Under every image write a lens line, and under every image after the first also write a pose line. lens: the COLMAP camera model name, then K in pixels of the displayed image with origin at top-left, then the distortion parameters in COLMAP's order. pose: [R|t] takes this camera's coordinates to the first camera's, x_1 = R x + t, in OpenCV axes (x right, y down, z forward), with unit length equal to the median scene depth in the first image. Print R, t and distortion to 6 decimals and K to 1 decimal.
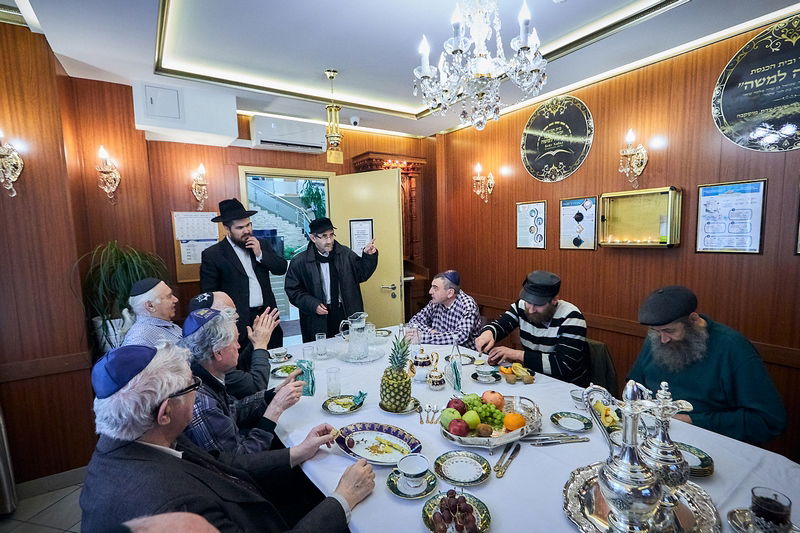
lens RADIAL K [[392.3, 0, 400.0], [0, 392.3, 266.5], [0, 0, 1]] dist [0.003961, 0.000554]
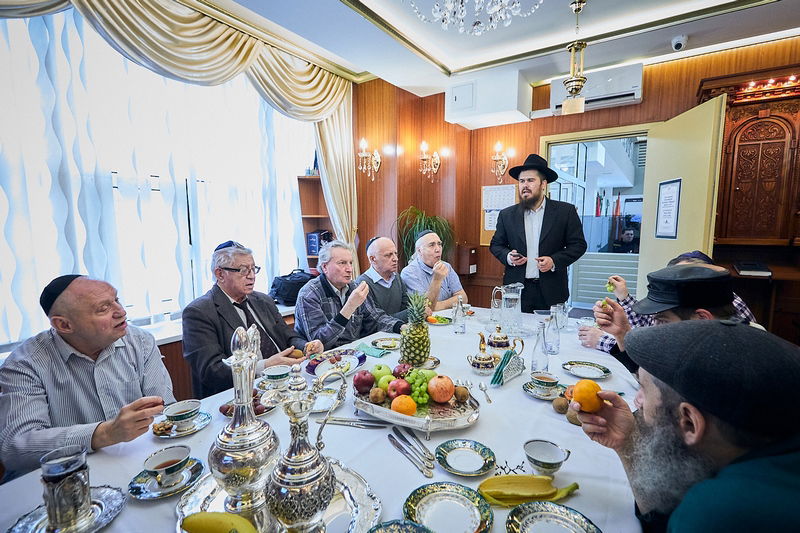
lens RADIAL K [[392.3, 0, 400.0], [0, 392.3, 266.5], [0, 0, 1]] dist [0.003961, 0.000554]
pose [[0.391898, 0.119291, -0.912242, 0.472469], [-0.088861, 0.991830, 0.091524, 0.018273], [0.915707, 0.045195, 0.399297, 0.315772]]
